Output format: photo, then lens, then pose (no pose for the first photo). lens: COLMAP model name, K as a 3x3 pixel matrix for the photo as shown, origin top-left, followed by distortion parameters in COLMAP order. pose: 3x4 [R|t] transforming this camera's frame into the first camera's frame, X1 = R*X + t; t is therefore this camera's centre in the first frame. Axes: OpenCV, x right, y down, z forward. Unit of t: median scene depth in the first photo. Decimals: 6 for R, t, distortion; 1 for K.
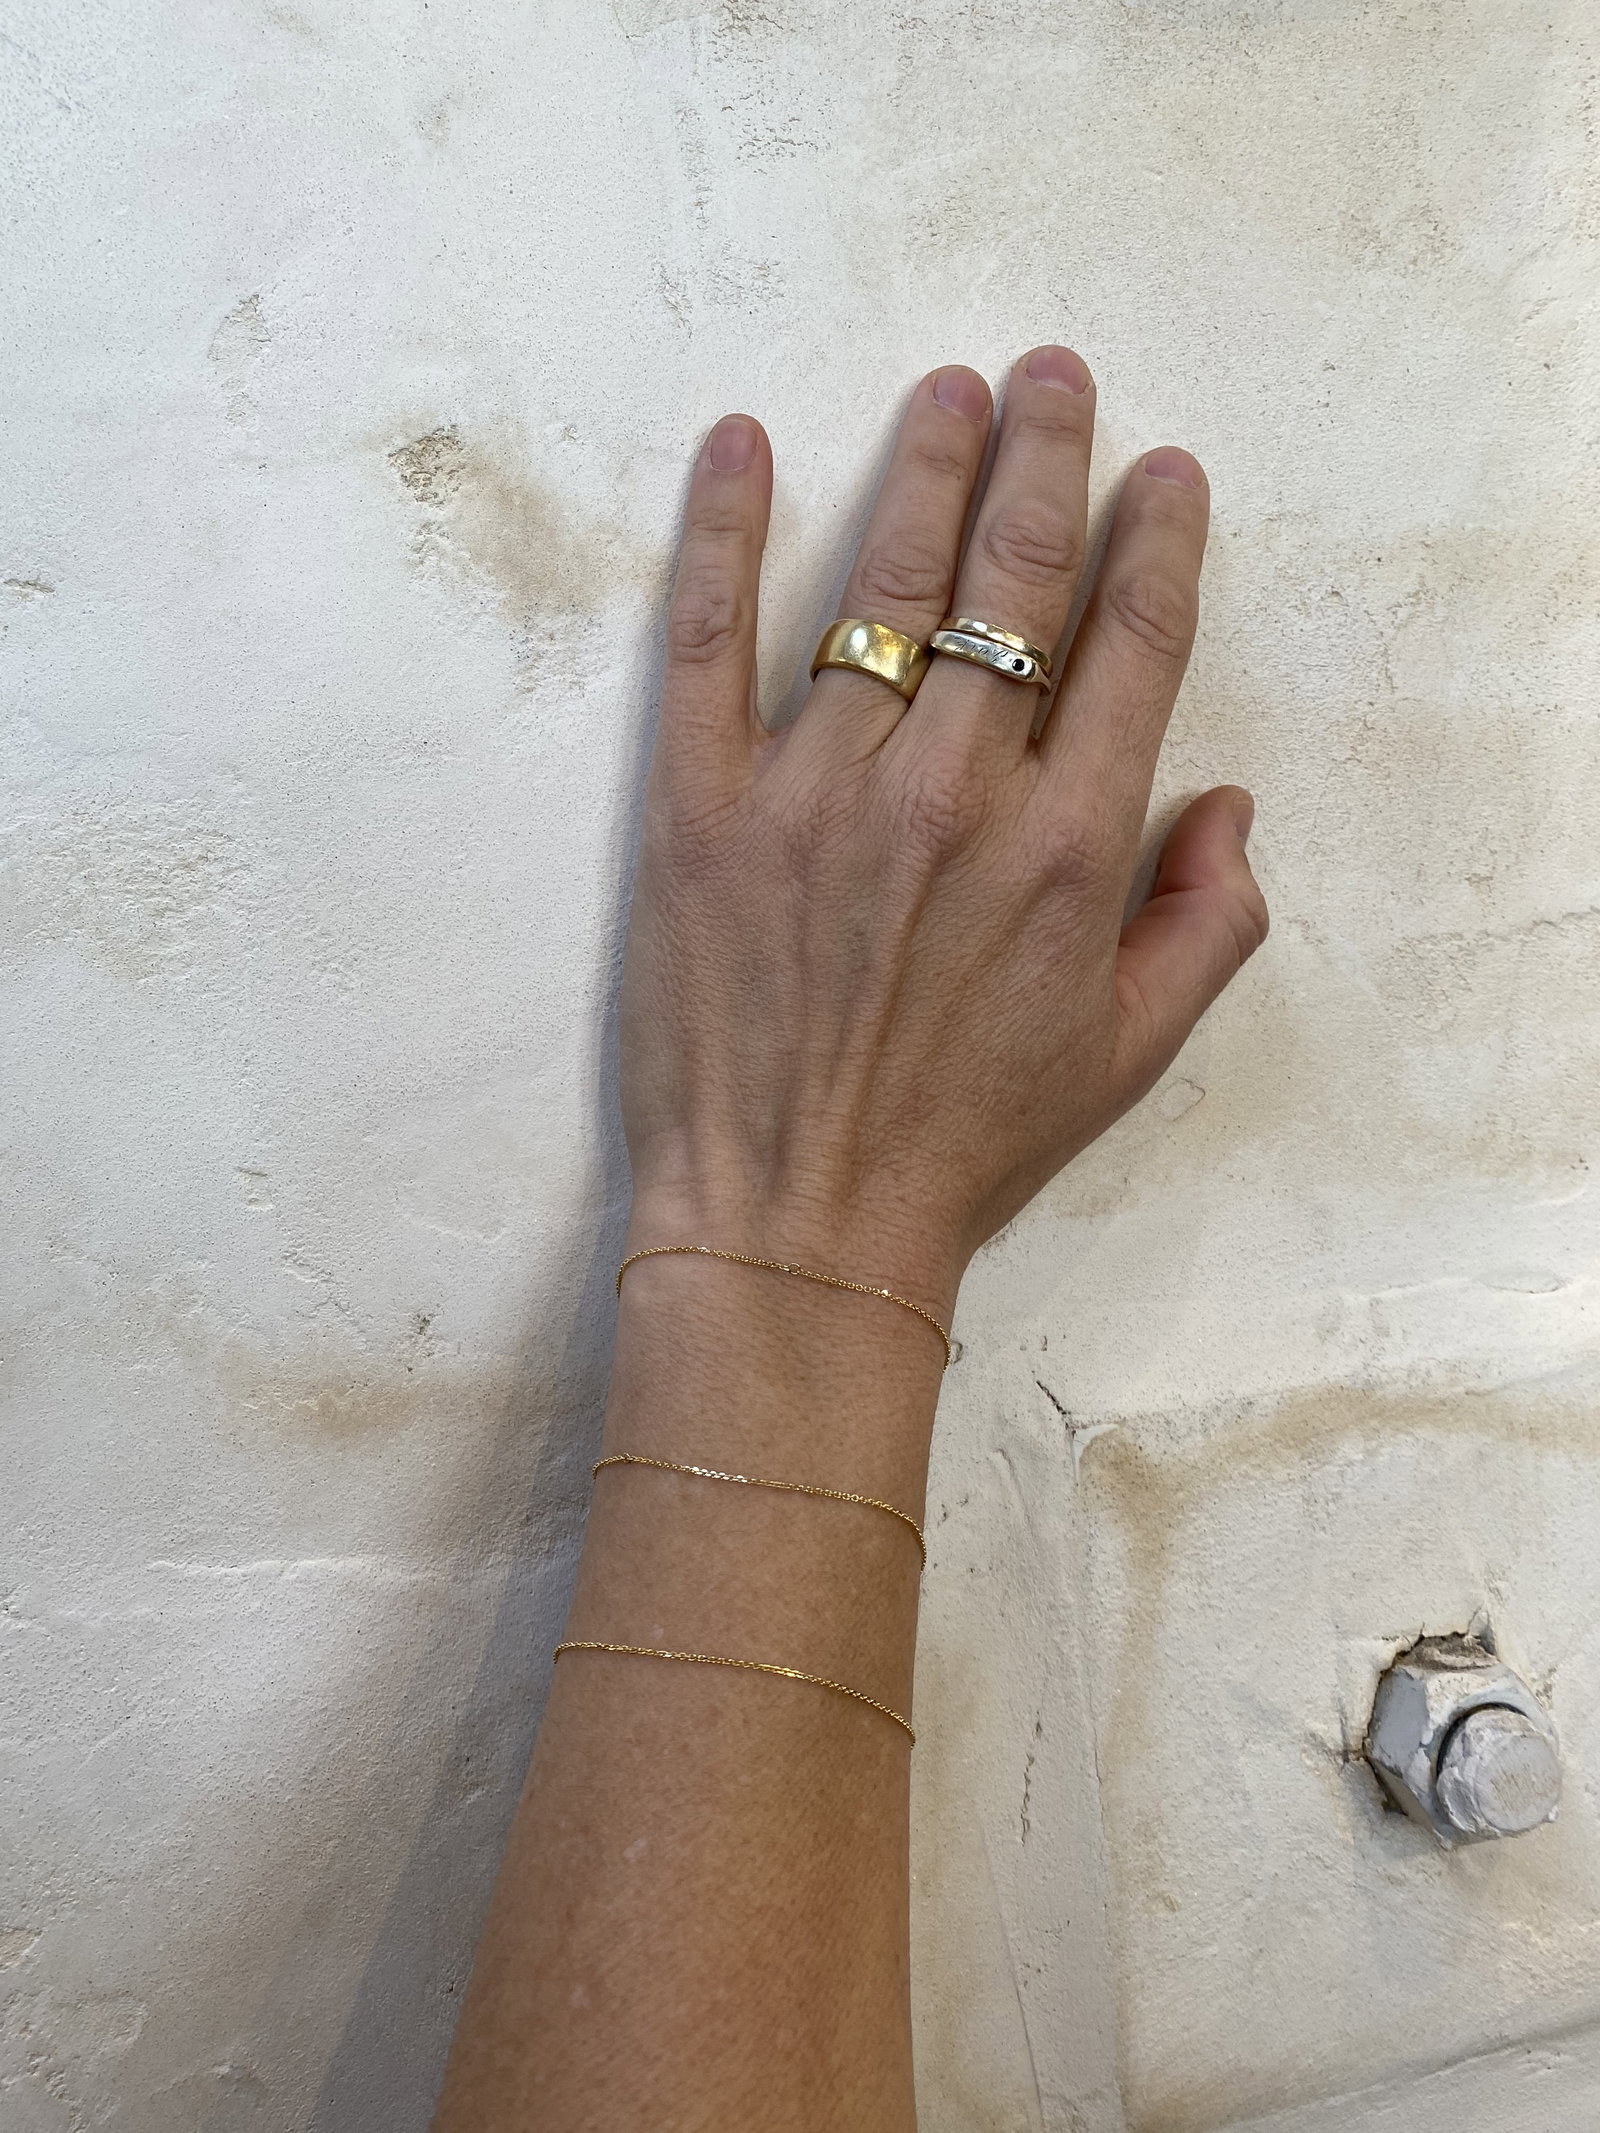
lens RADIAL K [[1666.4, 0, 800.0], [0, 1666.4, 1066.5], [0, 0, 1]] dist [-0.002189, 0.004483]
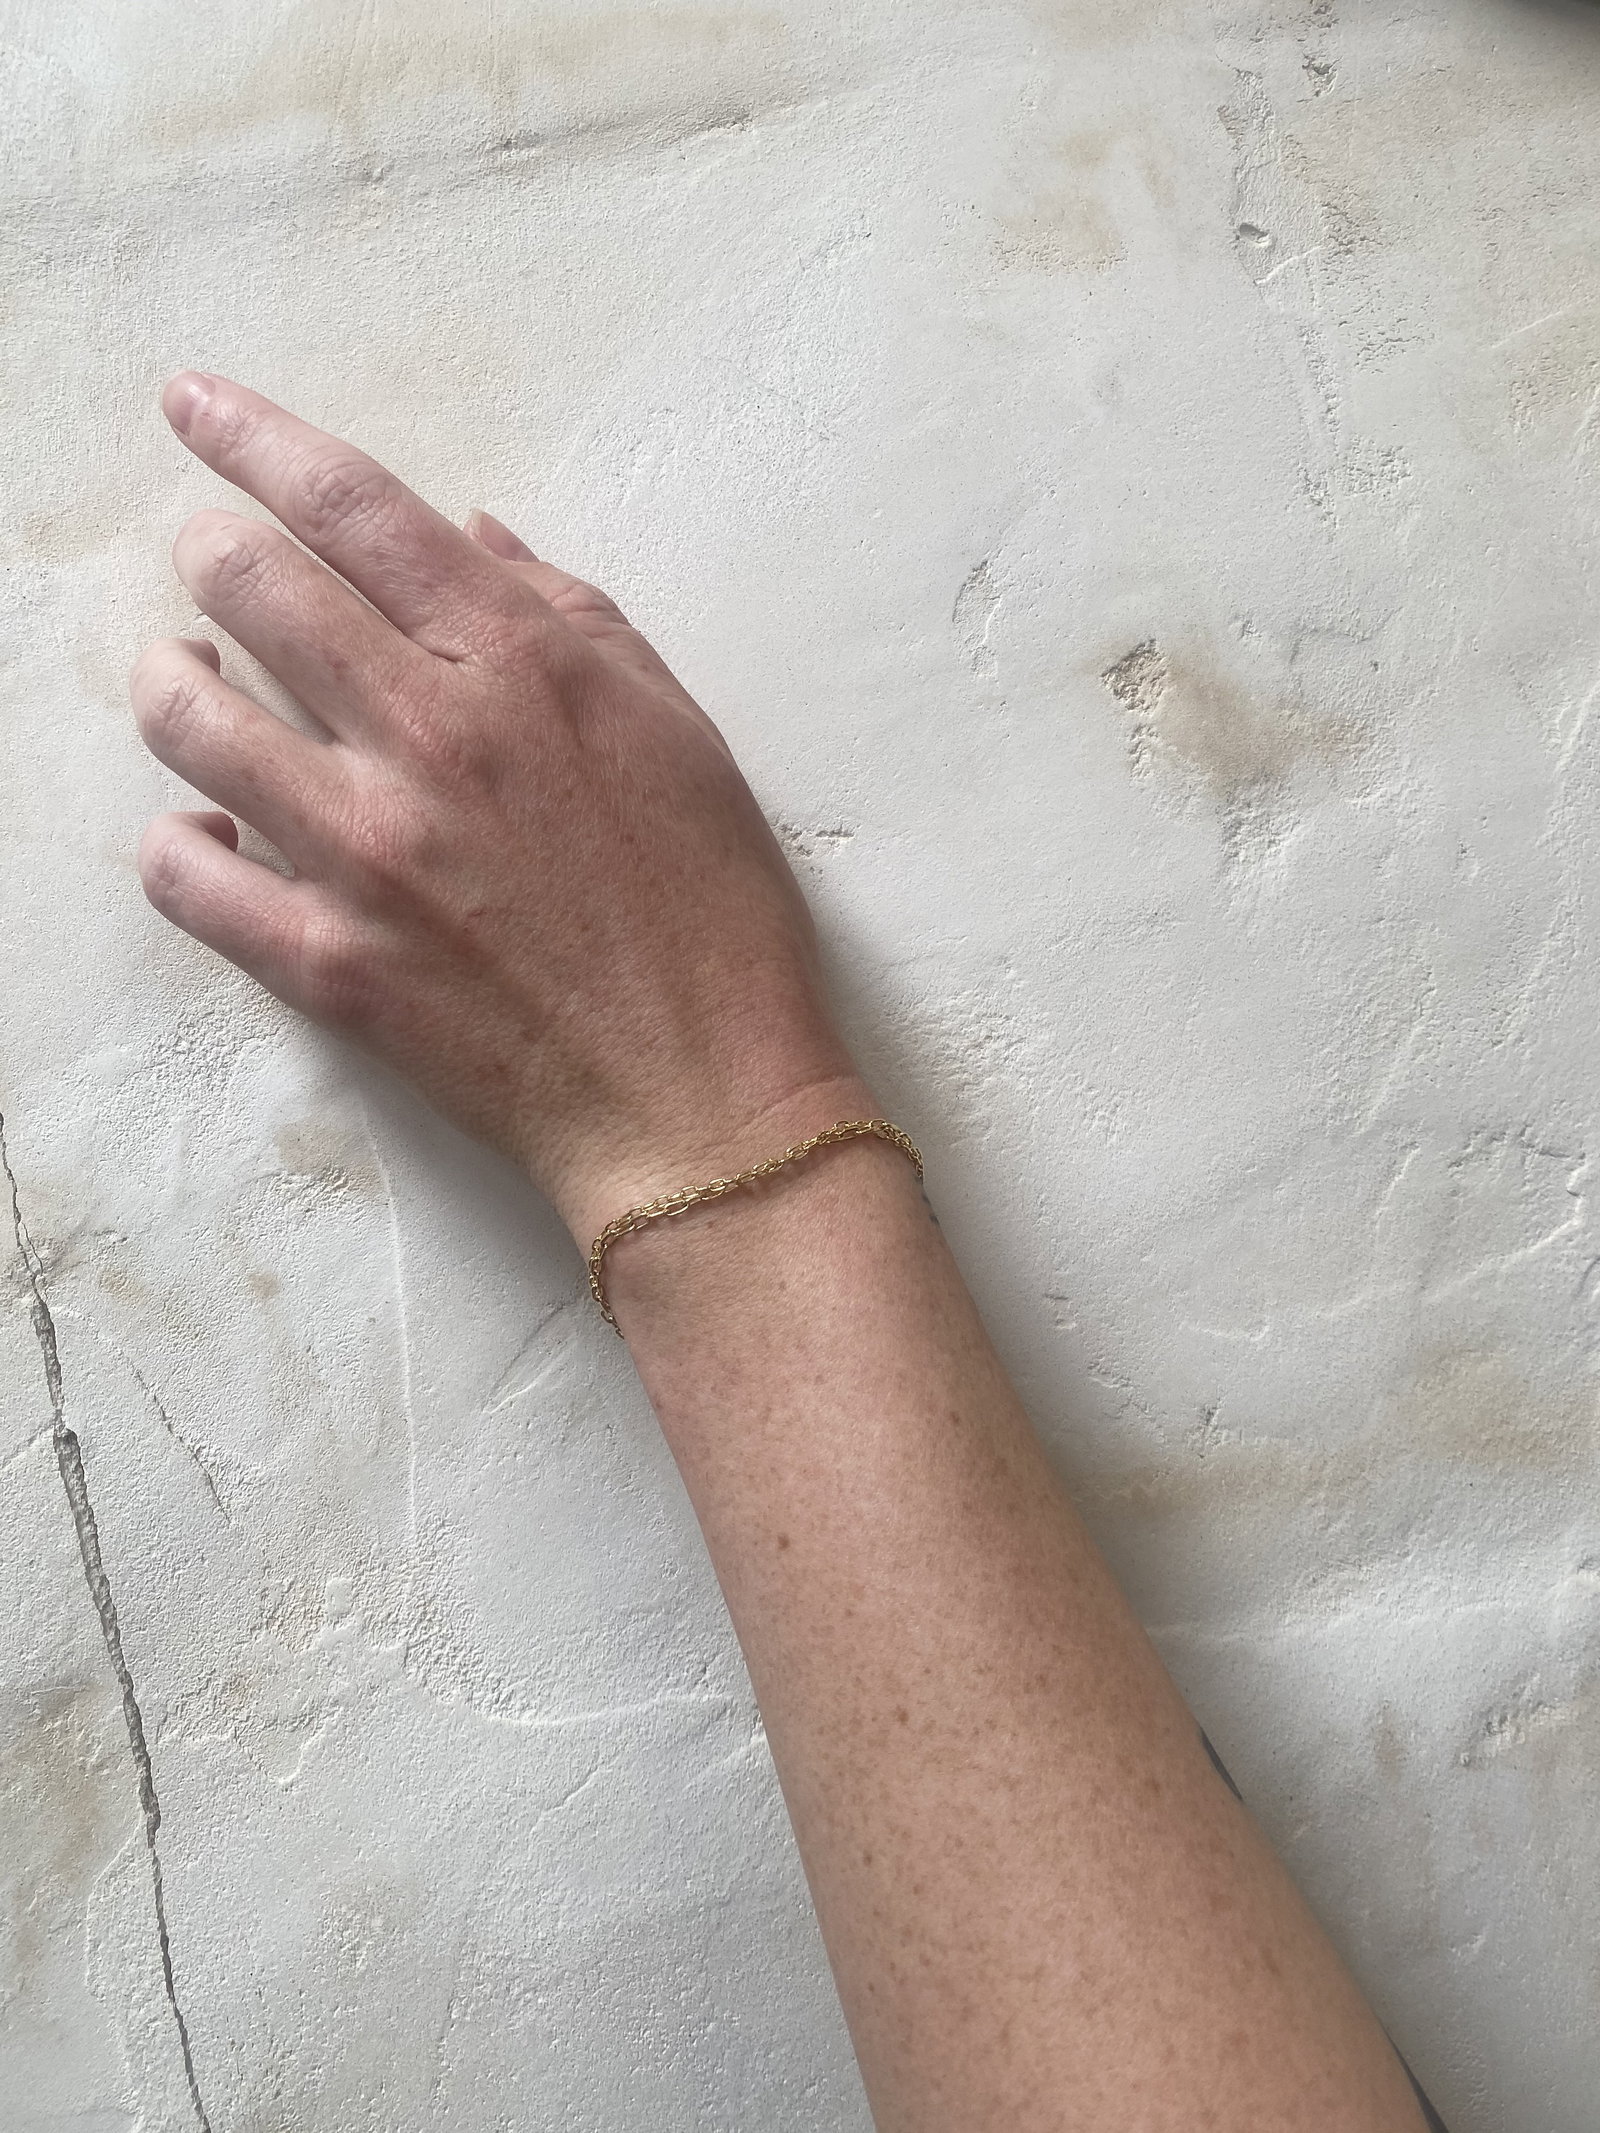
lens RADIAL K [[1666.4, 0, 800.0], [0, 1666.4, 1066.5], [0, 0, 1]] dist [-0.002189, 0.004483]
pose [[0.980924, -0.116351, -0.155726, -0.275582], [0.112226, 0.993064, -0.035052, -0.069992], [0.158724, 0.016907, 0.987178, -0.163630]]
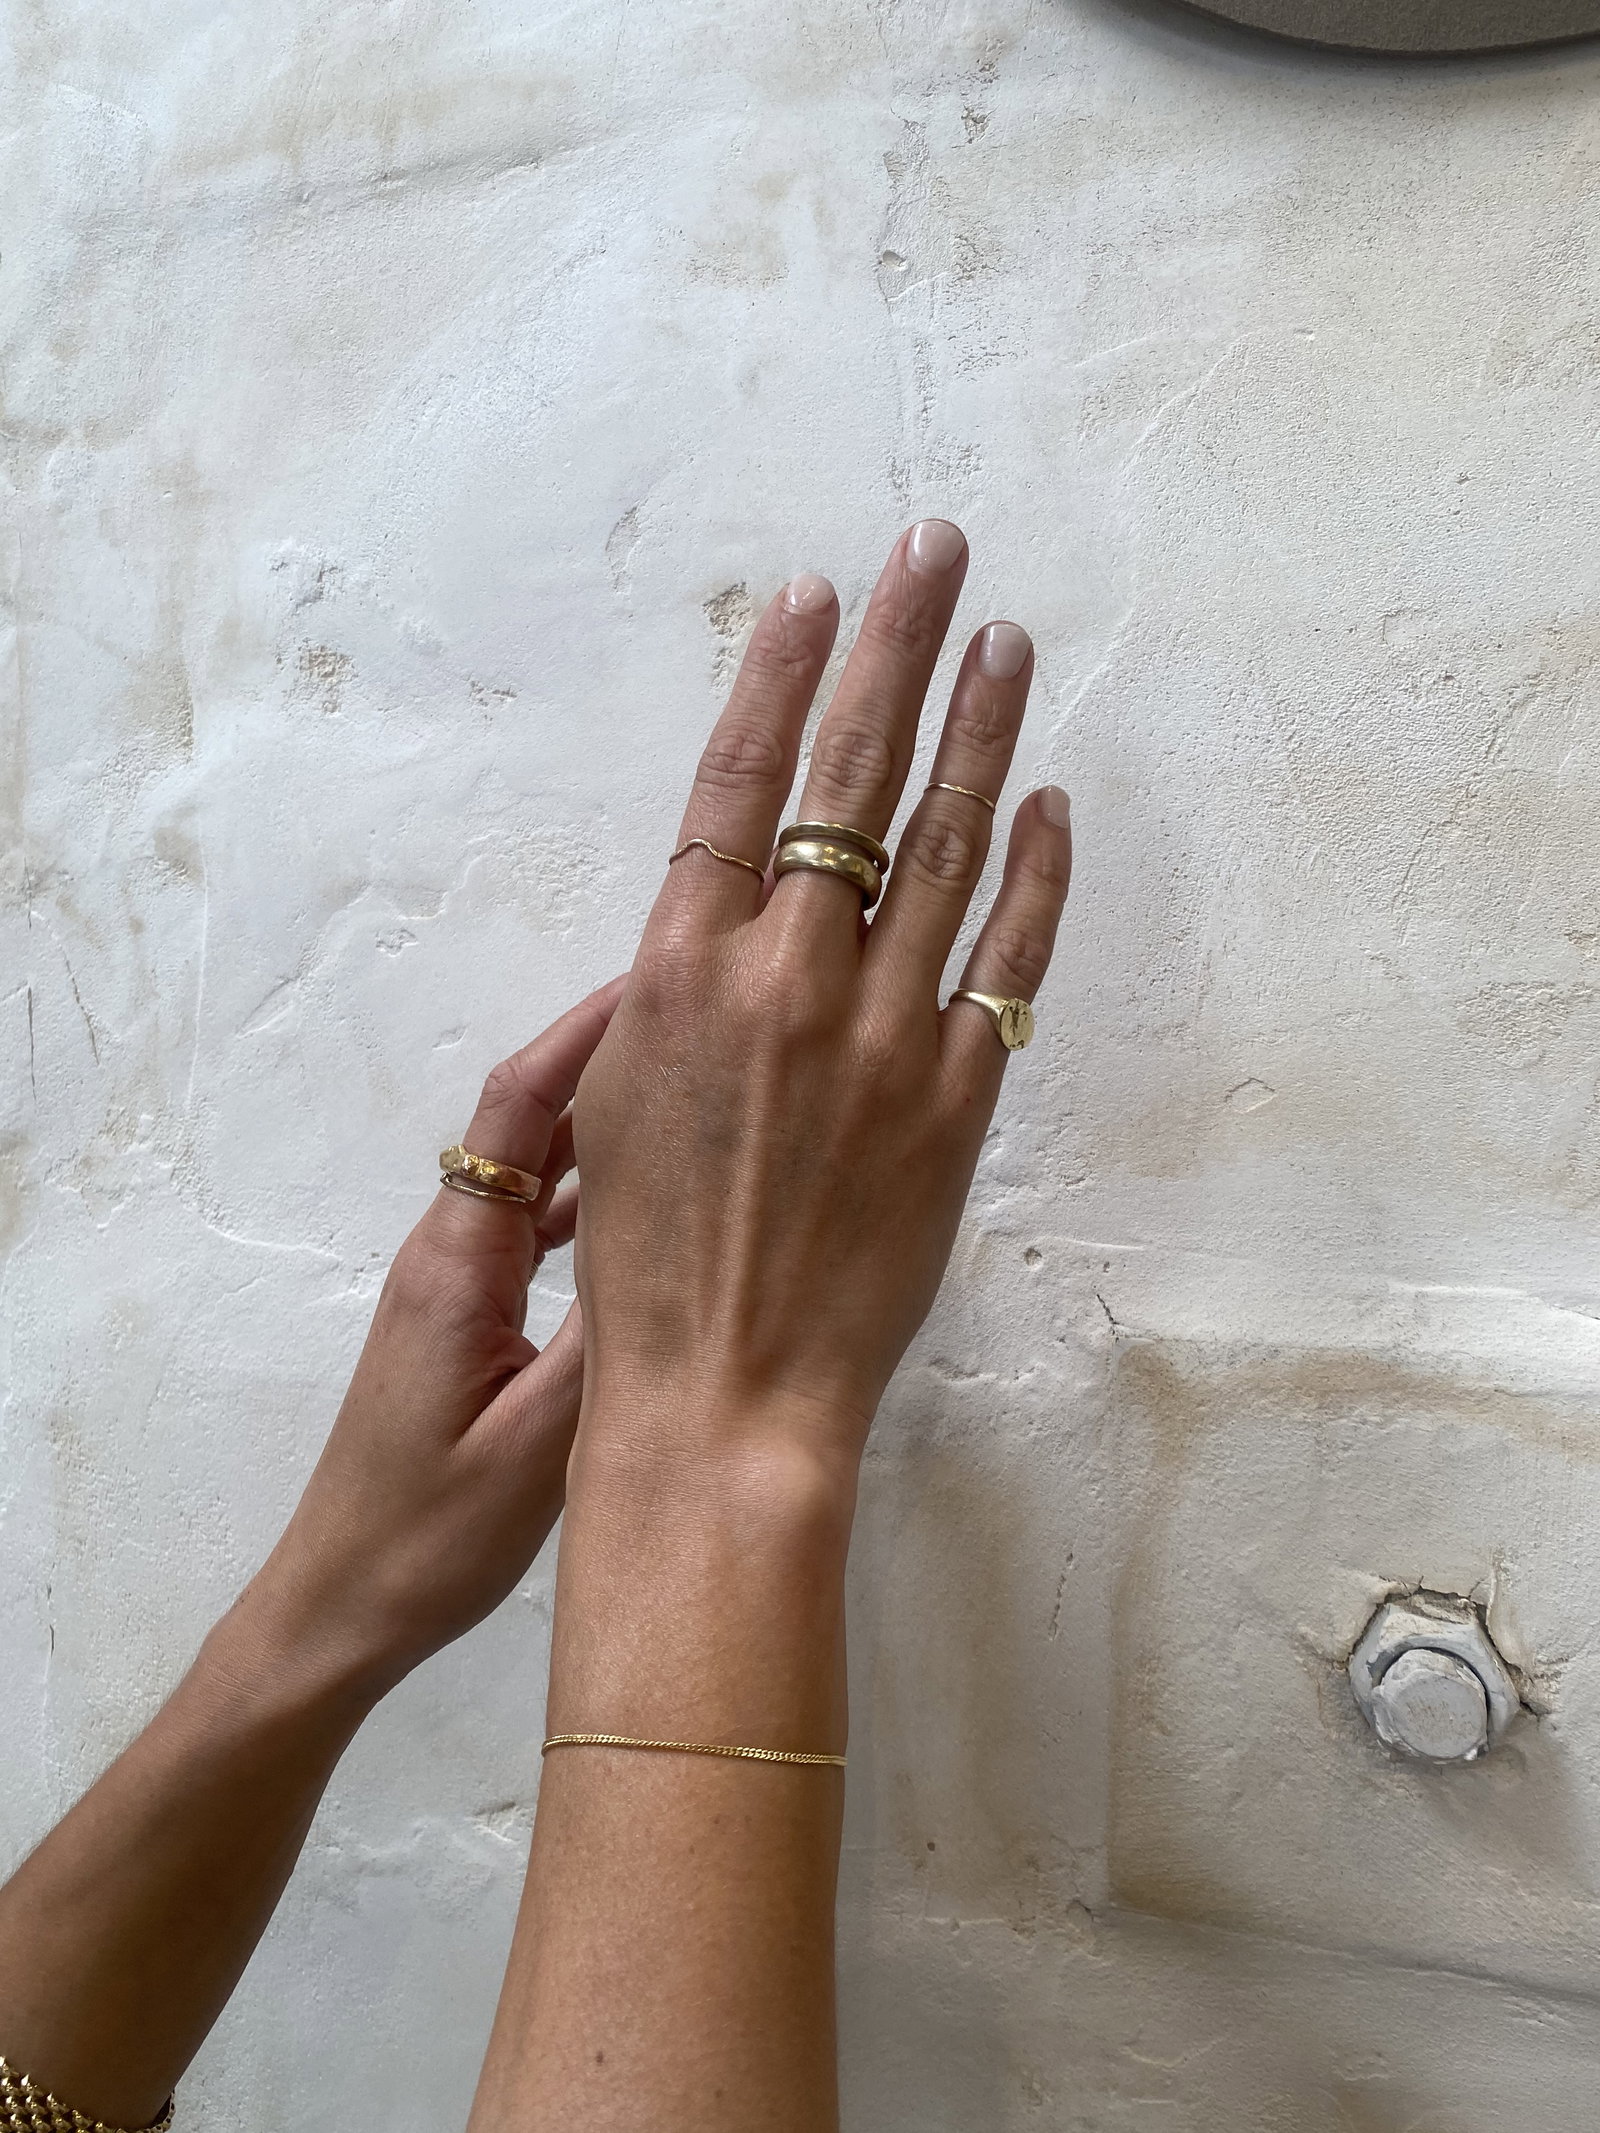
lens RADIAL K [[1666.4, 0, 800.0], [0, 1666.4, 1066.5], [0, 0, 1]] dist [-0.002189, 0.004483]
pose [[0.834304, 0.123642, -0.537261, 0.638439], [-0.107631, 0.992304, 0.061226, -0.042518], [0.540696, 0.006745, 0.841191, -0.219752]]
